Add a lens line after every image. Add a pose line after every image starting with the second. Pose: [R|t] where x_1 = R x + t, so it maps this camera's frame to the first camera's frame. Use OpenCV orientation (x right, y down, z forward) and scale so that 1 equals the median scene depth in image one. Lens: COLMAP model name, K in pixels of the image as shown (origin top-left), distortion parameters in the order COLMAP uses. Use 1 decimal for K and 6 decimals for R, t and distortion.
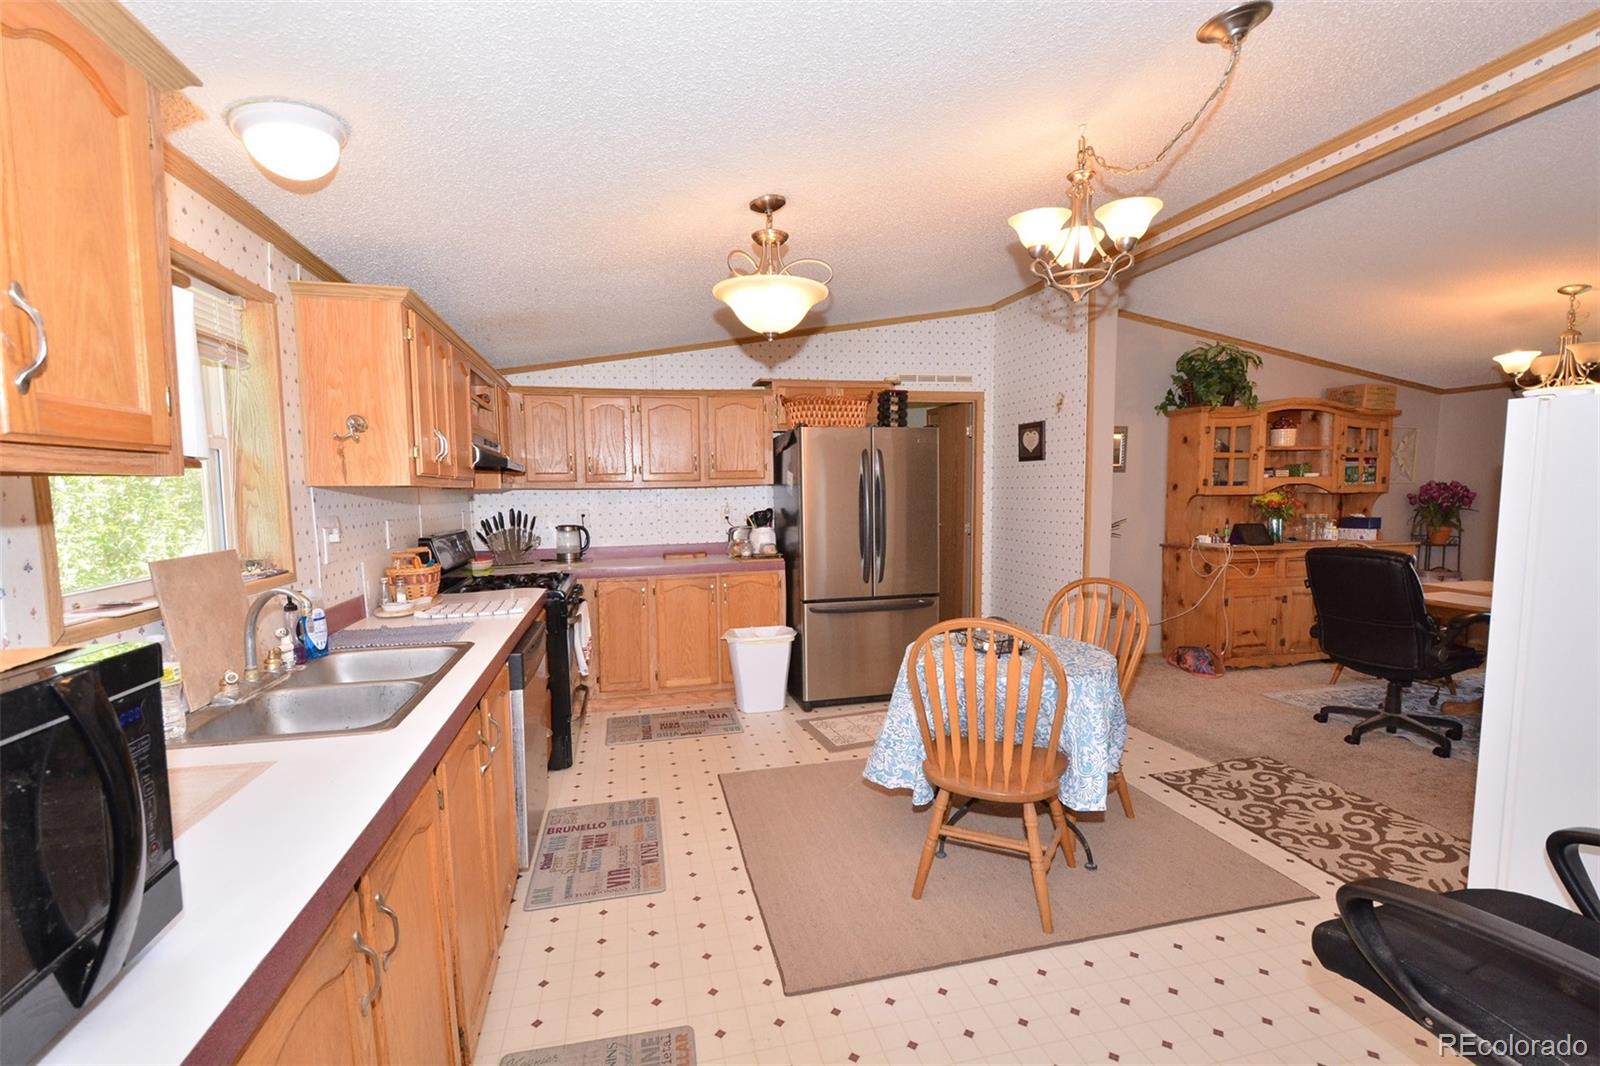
lens RADIAL K [[699.8, 0, 794.8], [0, 699.8, 550.3], [0, 0, 1]] dist [0.002350, -0.003822]
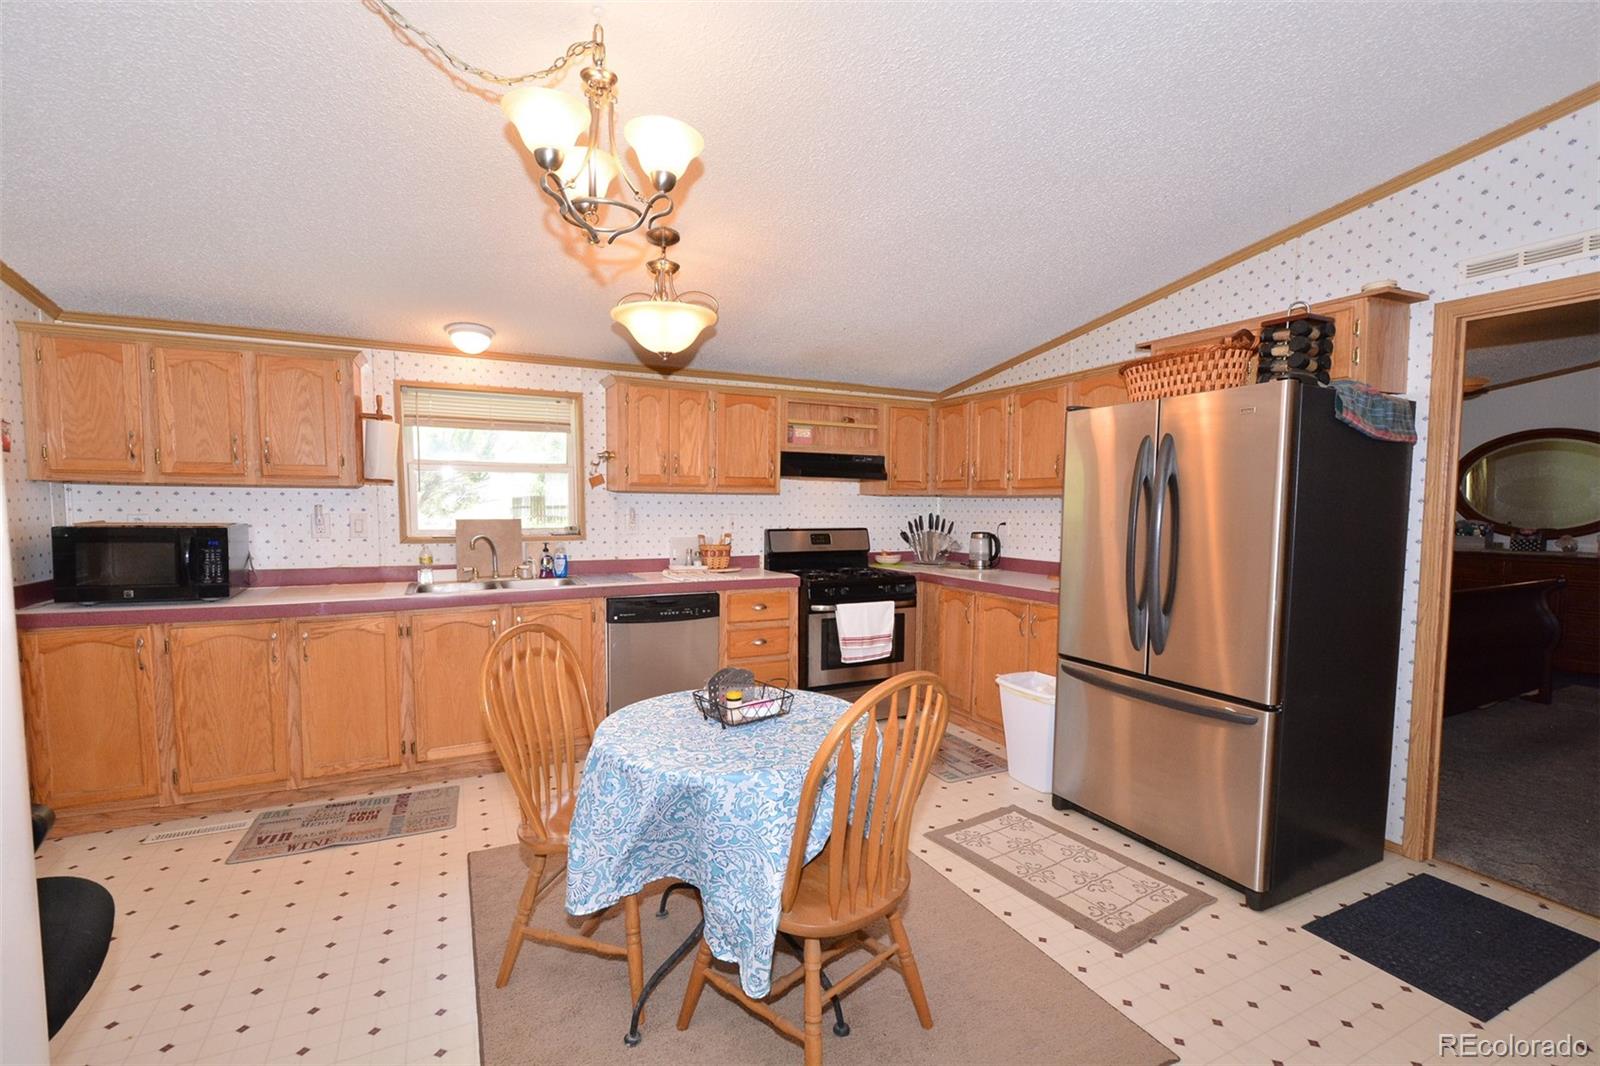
lens RADIAL K [[699.8, 0, 794.8], [0, 699.8, 550.3], [0, 0, 1]] dist [0.002350, -0.003822]
pose [[0.221982, 0.084150, -0.971413, 0.668148], [-0.096146, 0.993303, 0.064075, -0.055321], [0.970299, 0.079173, 0.228586, 0.586024]]
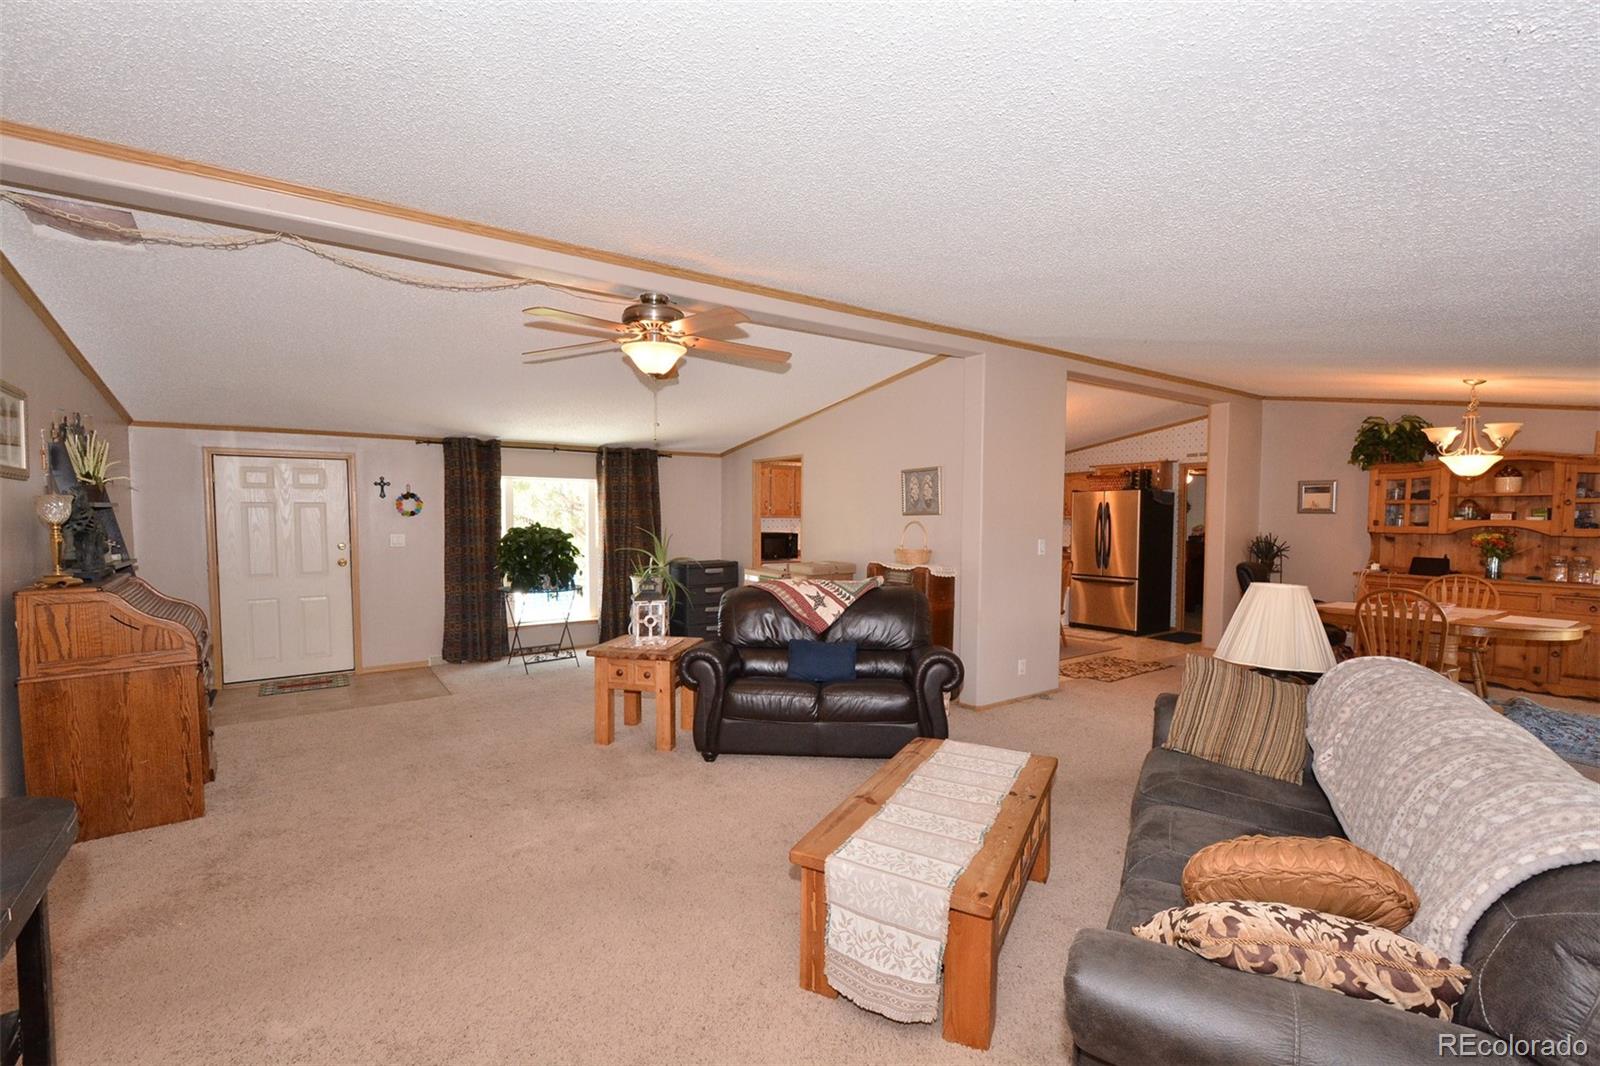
lens RADIAL K [[699.8, 0, 794.8], [0, 699.8, 550.3], [0, 0, 1]] dist [0.002350, -0.003822]
pose [[0.369559, 0.062065, -0.927132, 1.722887], [-0.089852, 0.995478, 0.030825, 0.012227], [0.924853, 0.071913, 0.373464, -0.583328]]
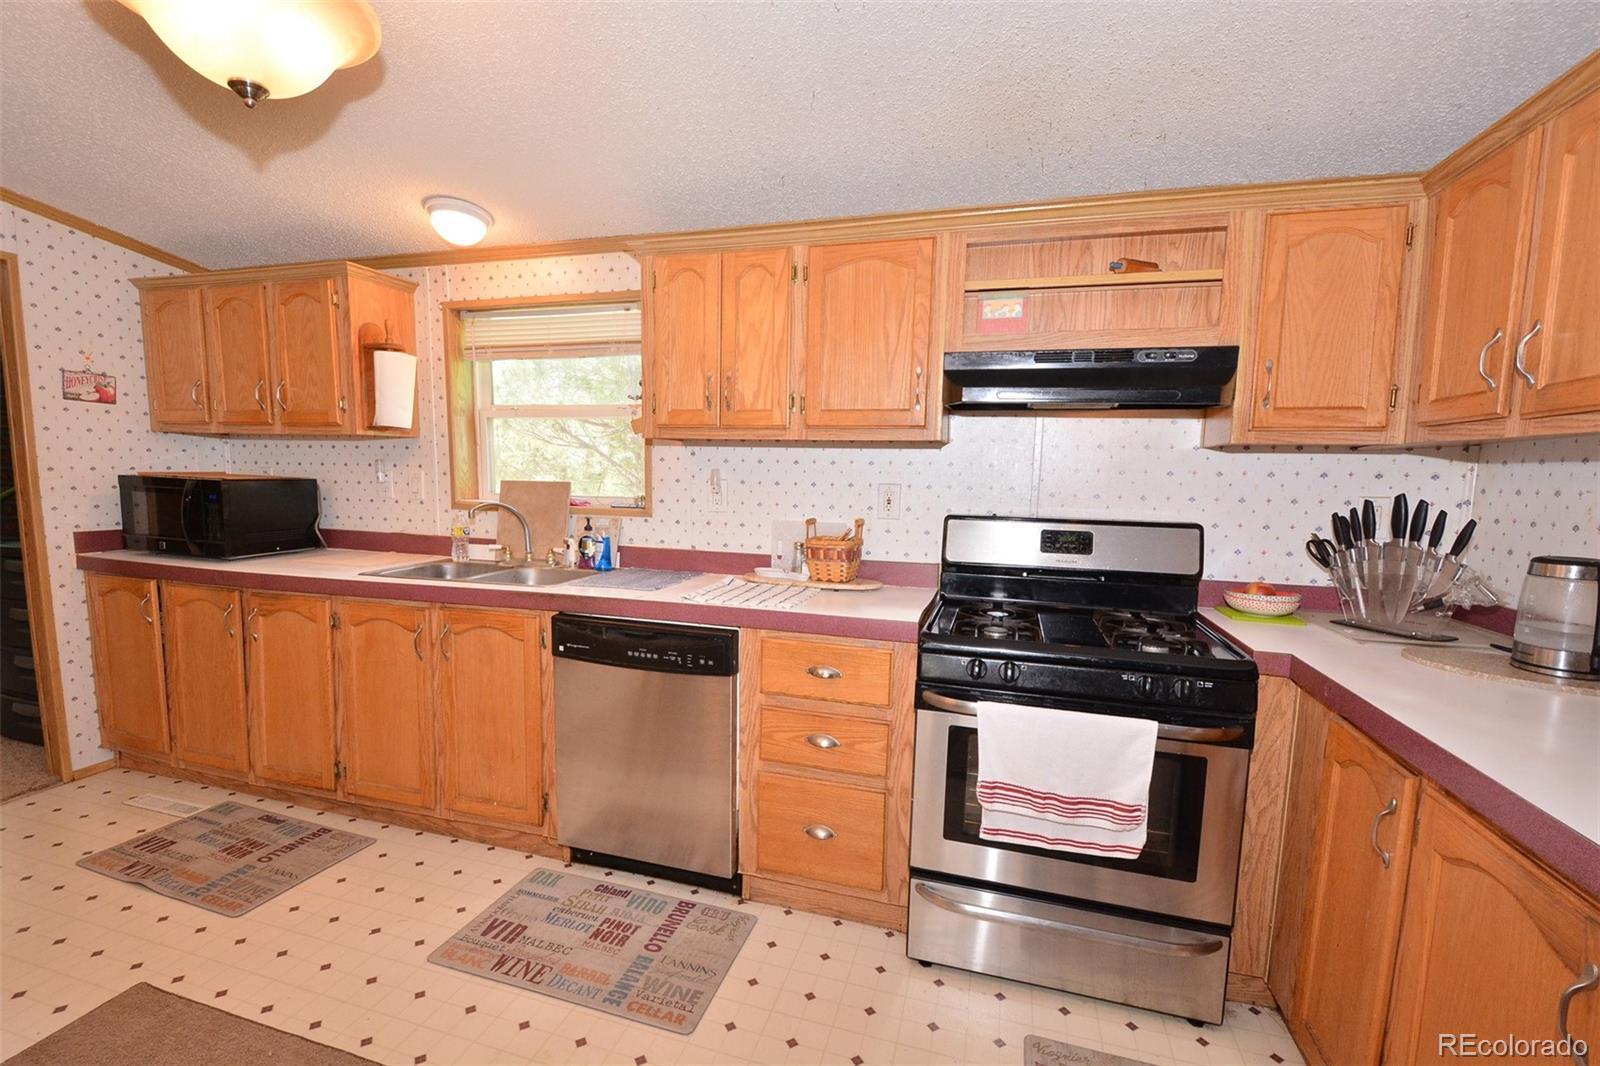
lens RADIAL K [[699.8, 0, 794.8], [0, 699.8, 550.3], [0, 0, 1]] dist [0.002350, -0.003822]
pose [[-0.501074, 0.102360, -0.859329, 0.131856], [-0.089274, 0.981569, 0.168977, -0.069799], [0.860787, 0.161386, -0.482701, 0.965248]]
